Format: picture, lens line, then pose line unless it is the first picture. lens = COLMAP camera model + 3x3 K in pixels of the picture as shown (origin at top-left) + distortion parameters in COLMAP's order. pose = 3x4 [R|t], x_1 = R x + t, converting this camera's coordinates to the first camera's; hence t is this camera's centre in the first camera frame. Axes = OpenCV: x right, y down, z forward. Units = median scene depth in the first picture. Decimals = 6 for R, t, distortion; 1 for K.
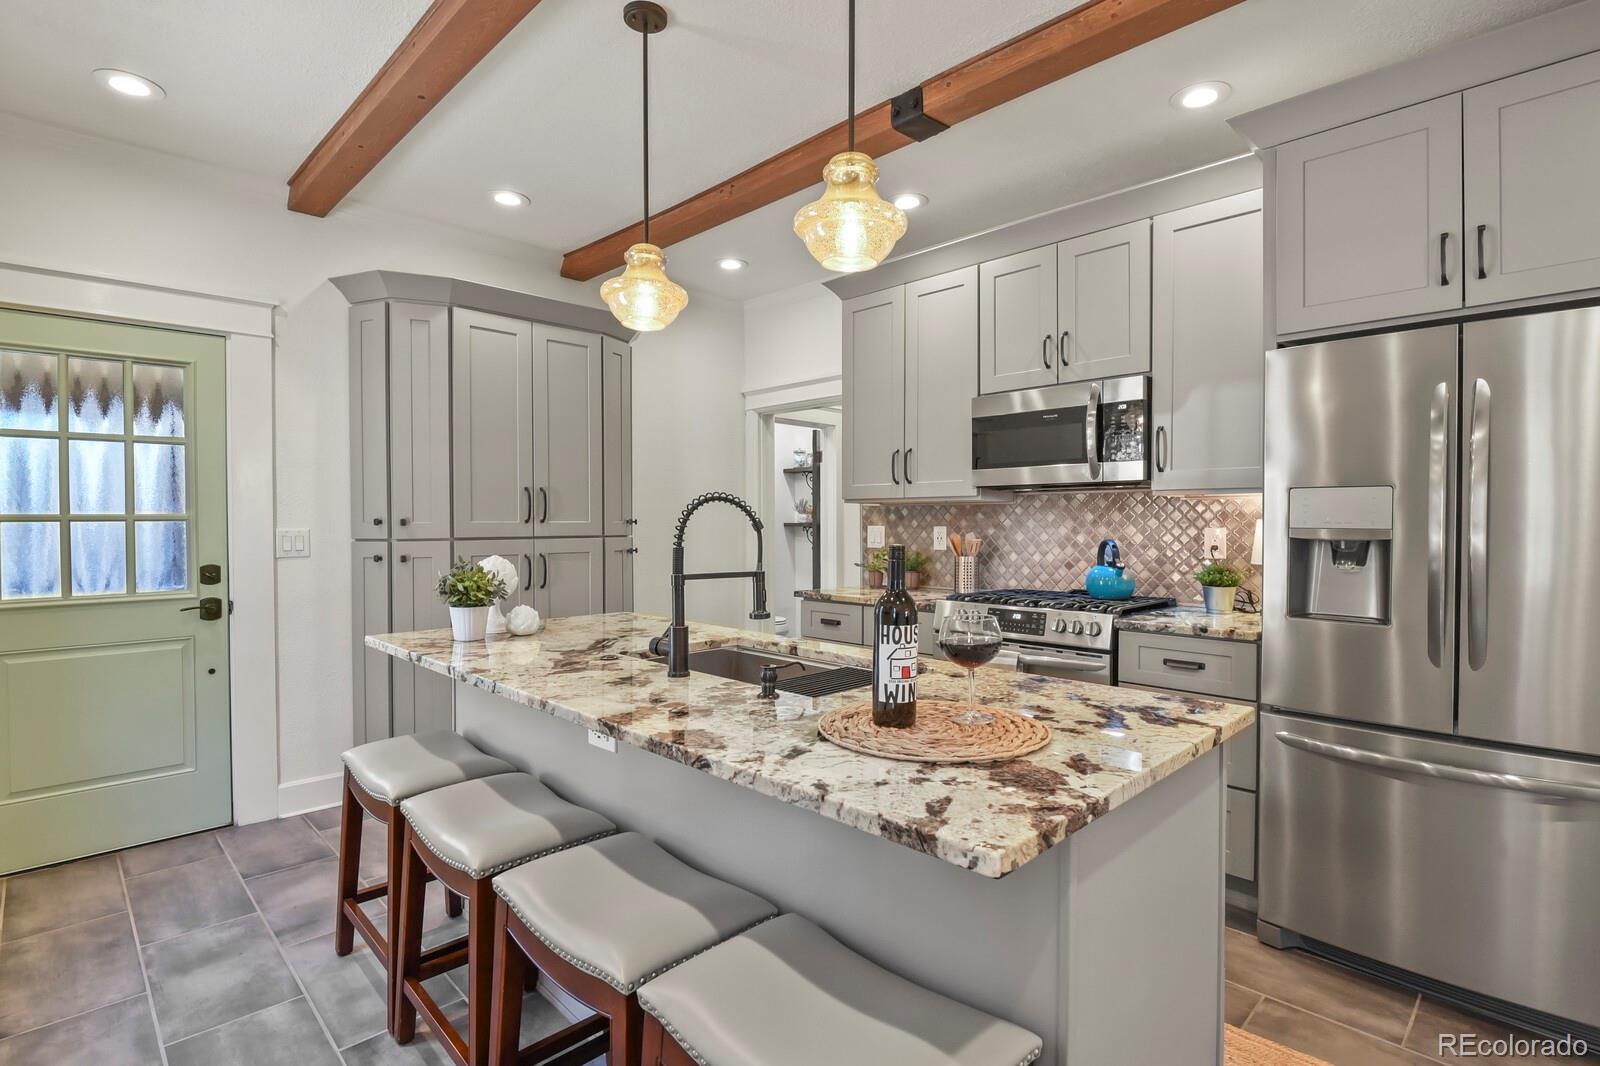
lens RADIAL K [[776.9, 0, 806.1], [0, 776.9, 529.3], [0, 0, 1]] dist [0.003578, 0.000815]
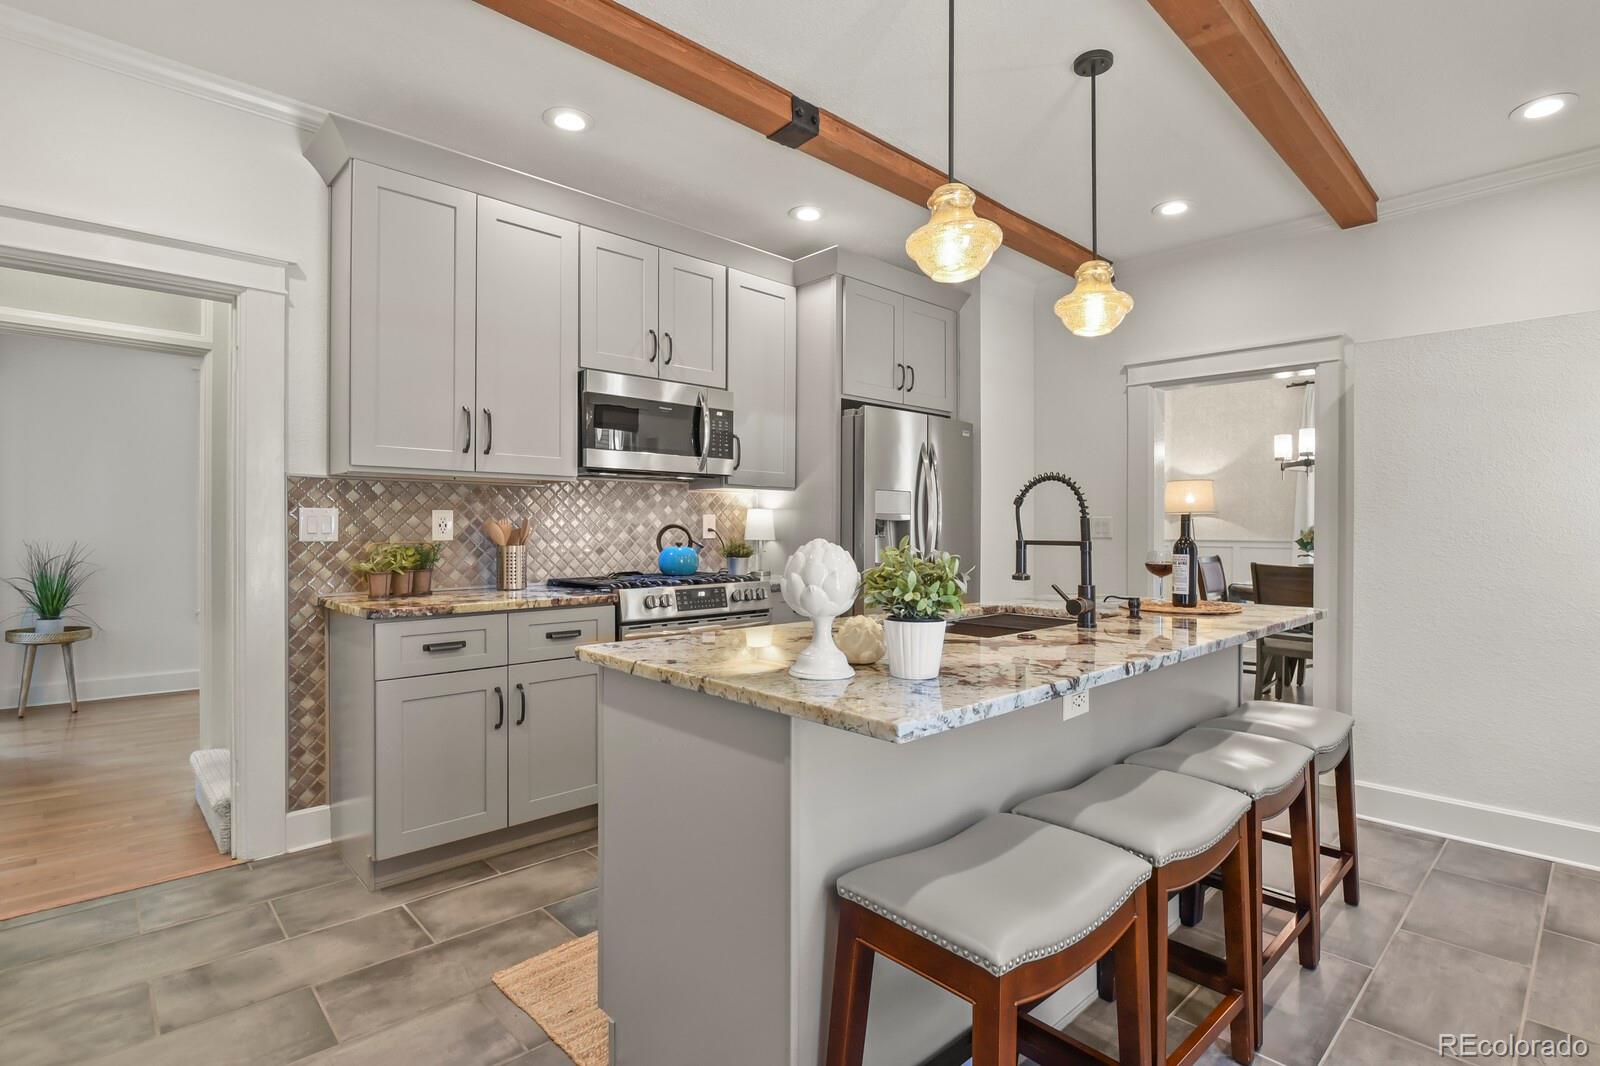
lens RADIAL K [[776.9, 0, 805.7], [0, 776.9, 530.7], [0, 0, 1]] dist [0.003578, 0.000815]
pose [[0.032118, -0.006714, 0.999462, -0.686661], [0.004100, 0.999970, 0.006585, 0.015258], [-0.999476, 0.003886, 0.032145, 0.703806]]
